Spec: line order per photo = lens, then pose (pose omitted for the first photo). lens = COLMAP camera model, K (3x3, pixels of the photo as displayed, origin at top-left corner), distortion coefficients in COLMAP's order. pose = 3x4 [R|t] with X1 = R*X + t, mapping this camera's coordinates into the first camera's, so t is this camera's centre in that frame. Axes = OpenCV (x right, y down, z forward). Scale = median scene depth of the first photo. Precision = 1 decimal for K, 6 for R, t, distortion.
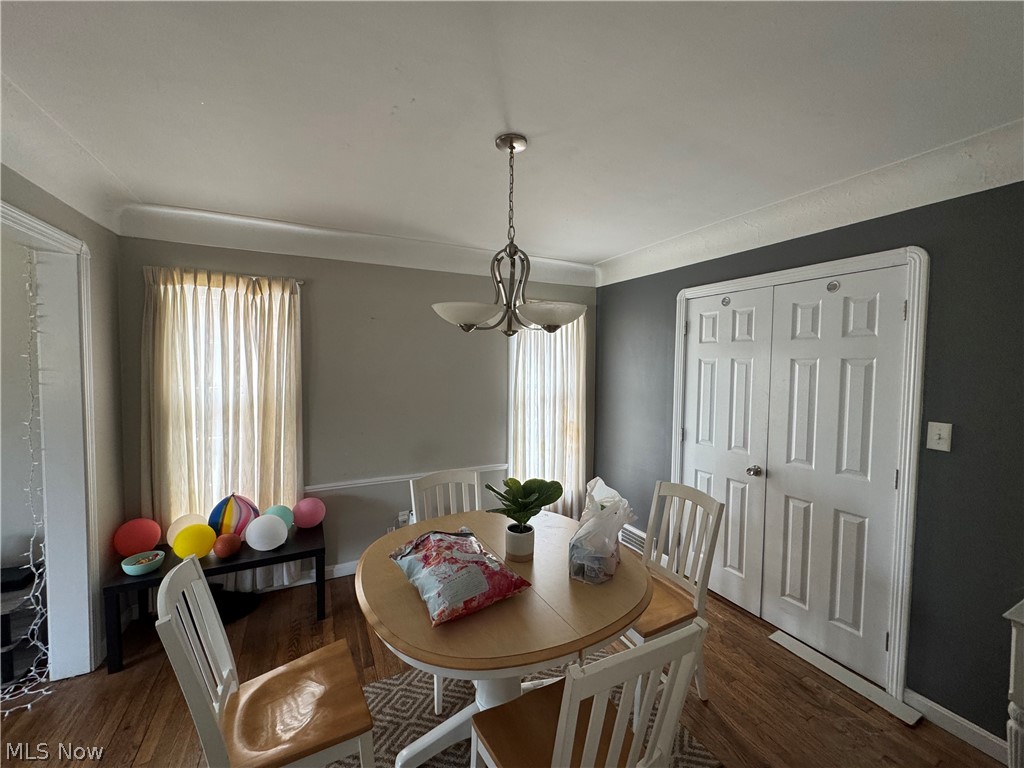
lens RADIAL K [[410.7, 0, 513.2], [0, 410.7, 379.8], [0, 0, 1]] dist [0.001895, 0.000340]
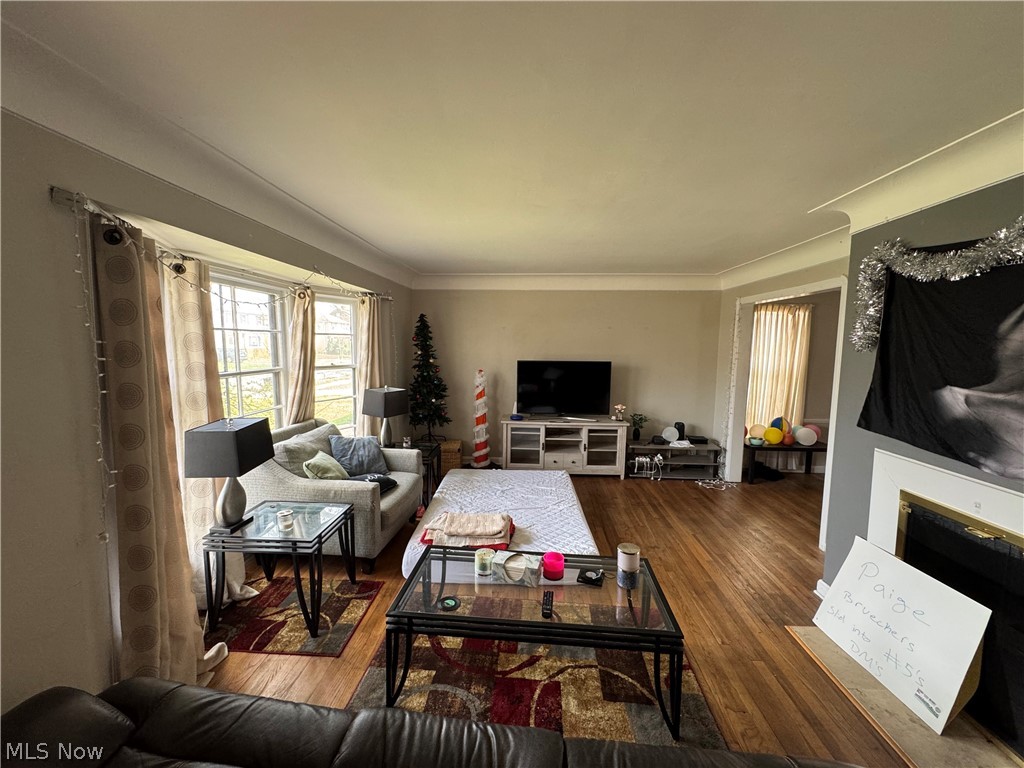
lens RADIAL K [[410.7, 0, 509.1], [0, 410.7, 384.1], [0, 0, 1]] dist [0.001895, 0.000340]
pose [[0.865568, 0.050905, -0.498197, -0.805558], [-0.028857, 0.998237, 0.051861, 0.055593], [0.499959, -0.030513, 0.865511, -1.324733]]
